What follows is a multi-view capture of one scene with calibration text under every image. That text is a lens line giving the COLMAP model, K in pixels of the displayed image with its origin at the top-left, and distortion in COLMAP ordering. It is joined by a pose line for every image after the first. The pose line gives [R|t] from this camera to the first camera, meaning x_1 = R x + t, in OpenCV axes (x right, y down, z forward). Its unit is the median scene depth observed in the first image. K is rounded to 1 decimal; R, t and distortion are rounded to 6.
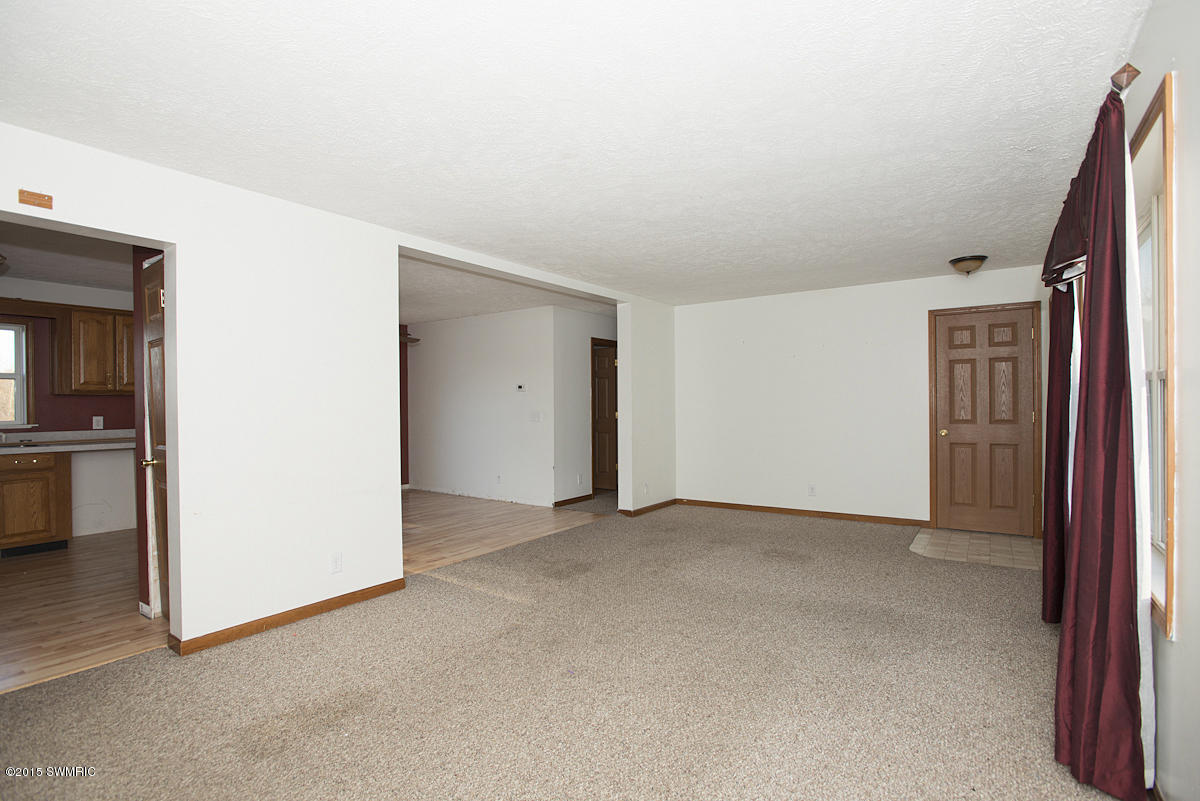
lens RADIAL K [[582.3, 0, 600.0], [0, 582.3, 400.5], [0, 0, 1]] dist [-0.001503, -0.000044]
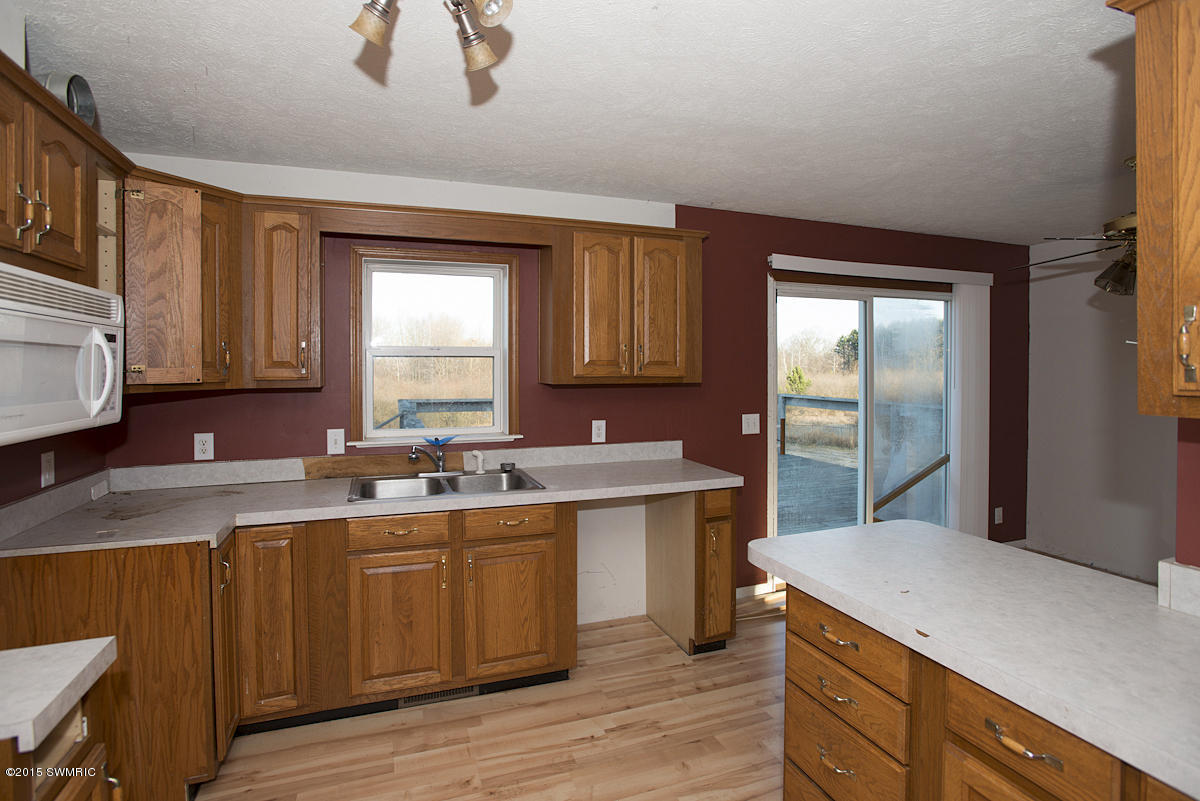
lens RADIAL K [[575.5, 0, 602.3], [0, 575.5, 367.8], [0, 0, 1]] dist [-0.000957, 0.000008]
pose [[0.829730, 0.003922, -0.558152, -0.605415], [-0.003796, 0.999992, 0.001384, -0.027889], [0.558153, 0.000970, 0.829738, 0.588838]]
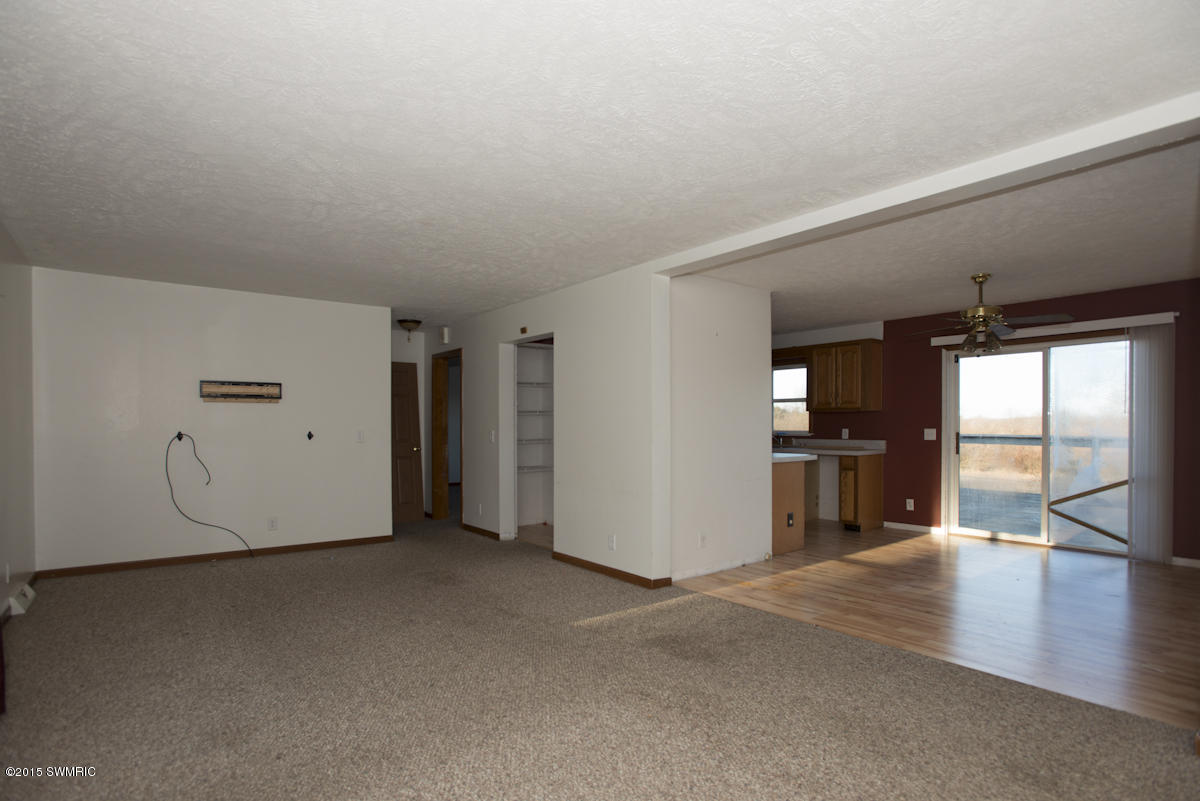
lens RADIAL K [[614.7, 0, 602.4], [0, 614.7, 427.1], [0, 0, 1]] dist [-0.001771, -0.000120]
pose [[-0.292508, 0.011861, -0.956190, 0.617480], [0.005961, 0.999926, 0.010580, 0.007569], [0.956245, -0.002605, -0.292557, 0.985246]]
